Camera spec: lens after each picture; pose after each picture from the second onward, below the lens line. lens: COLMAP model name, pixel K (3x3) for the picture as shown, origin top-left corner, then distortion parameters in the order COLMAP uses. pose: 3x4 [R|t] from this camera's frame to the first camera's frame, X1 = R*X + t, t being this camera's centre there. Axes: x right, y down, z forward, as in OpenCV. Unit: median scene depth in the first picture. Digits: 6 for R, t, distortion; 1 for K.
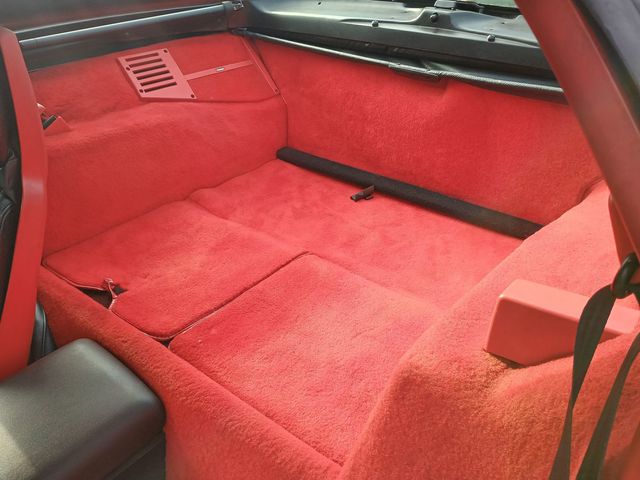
lens RADIAL K [[563.6, 0, 332.3], [0, 563.6, 241.3], [0, 0, 1]] dist [0.079836, -0.080427]
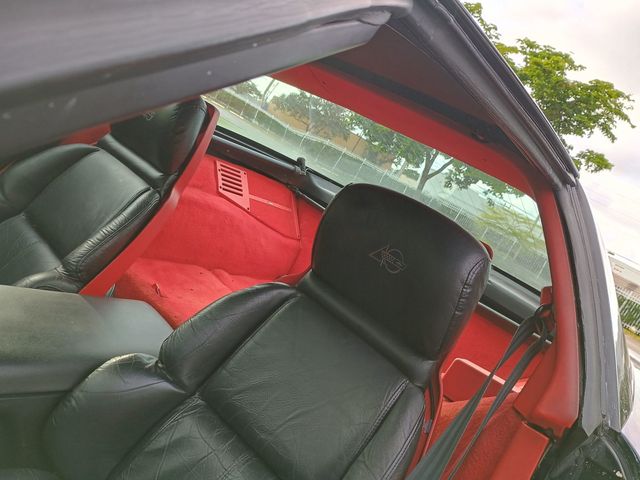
lens RADIAL K [[550.3, 0, 331.9], [0, 550.3, 245.6], [0, 0, 1]] dist [0.045039, -0.058173]
pose [[0.886004, 0.459308, 0.063504, -0.119896], [-0.406153, 0.834843, -0.371587, 0.231646], [-0.223689, 0.303436, 0.926224, -0.232139]]
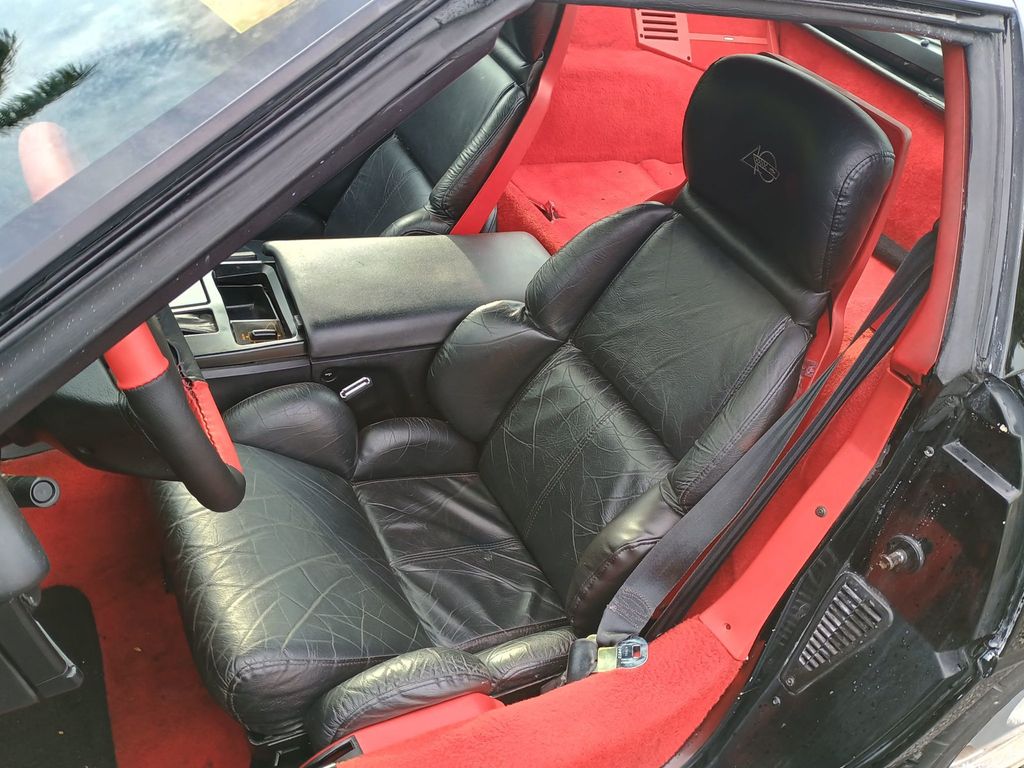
lens RADIAL K [[886.6, 0, 512.0], [0, 886.6, 384.0], [0, 0, 1]] dist [0.001198, 0.015328]
pose [[0.885683, 0.401426, -0.233287, 0.039905], [-0.381089, 0.915550, 0.128605, 0.146110], [0.265211, -0.025000, 0.963866, -0.448210]]
